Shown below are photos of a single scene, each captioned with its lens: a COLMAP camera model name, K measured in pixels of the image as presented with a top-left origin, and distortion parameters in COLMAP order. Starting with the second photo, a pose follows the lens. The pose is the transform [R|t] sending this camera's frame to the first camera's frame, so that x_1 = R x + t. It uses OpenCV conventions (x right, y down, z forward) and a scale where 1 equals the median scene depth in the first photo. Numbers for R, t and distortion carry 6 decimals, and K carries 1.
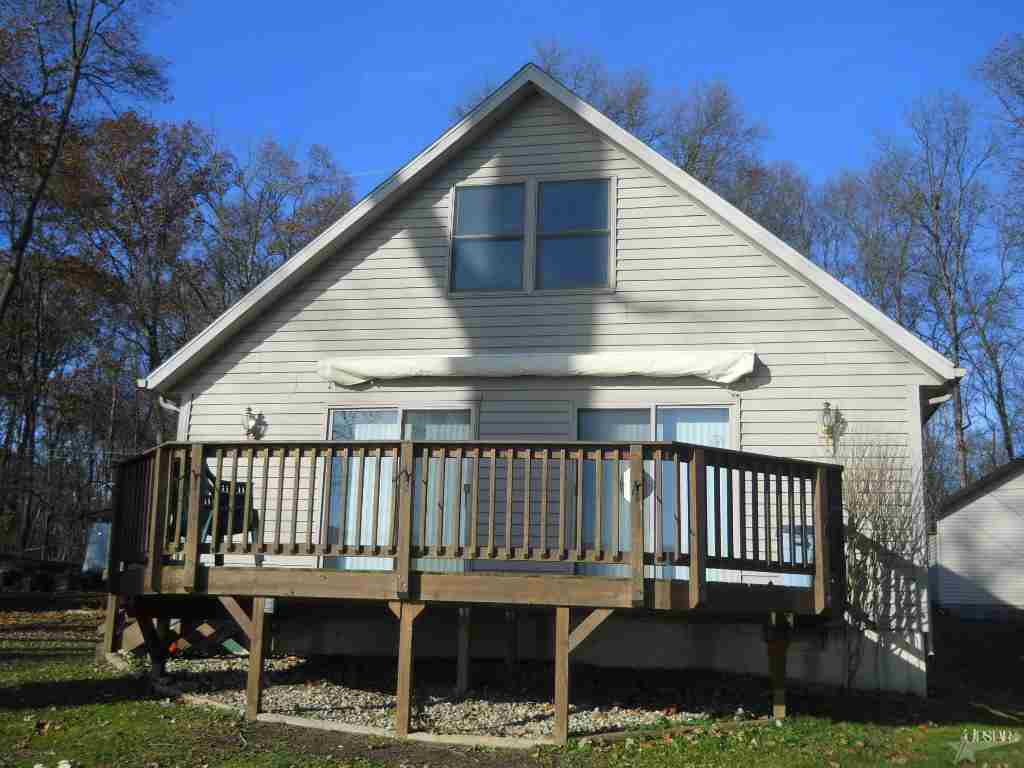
lens RADIAL K [[1131.6, 0, 510.6], [0, 1131.6, 404.2], [0, 0, 1]] dist [-0.005601, 0.004778]
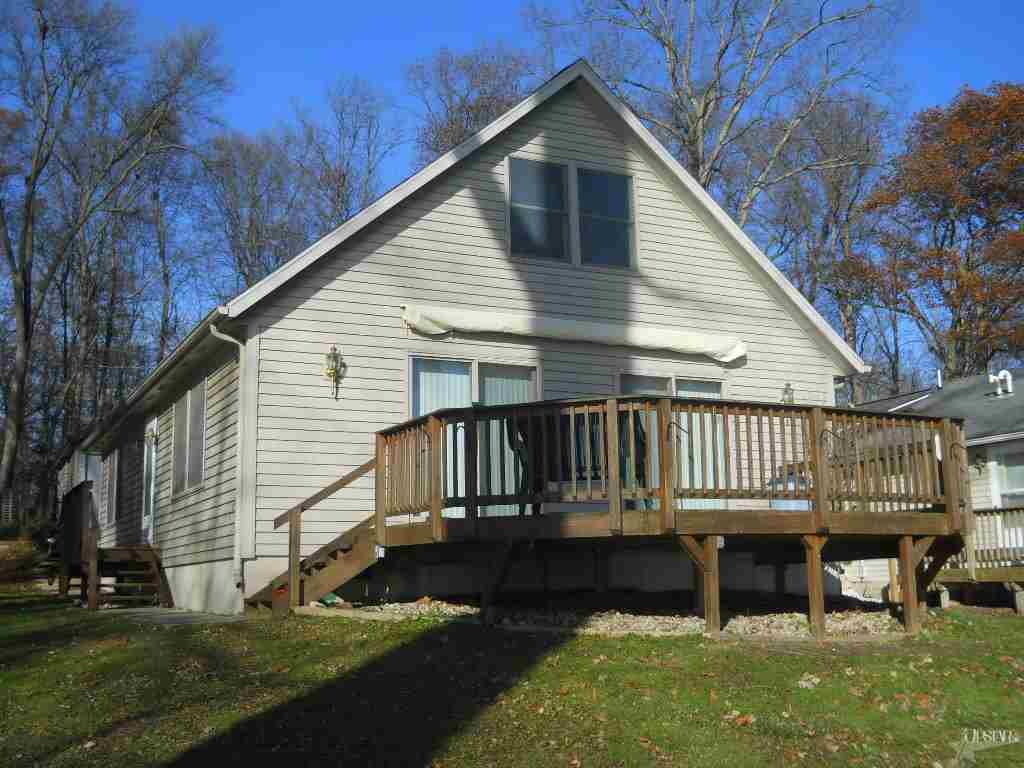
lens RADIAL K [[1131.6, 0, 510.6], [0, 1131.6, 404.2], [0, 0, 1]] dist [-0.005601, 0.004778]
pose [[0.780324, 0.050524, 0.623331, -0.723065], [-0.079560, 0.996652, 0.018815, 0.021542], [-0.620294, -0.064274, 0.781732, 0.153790]]
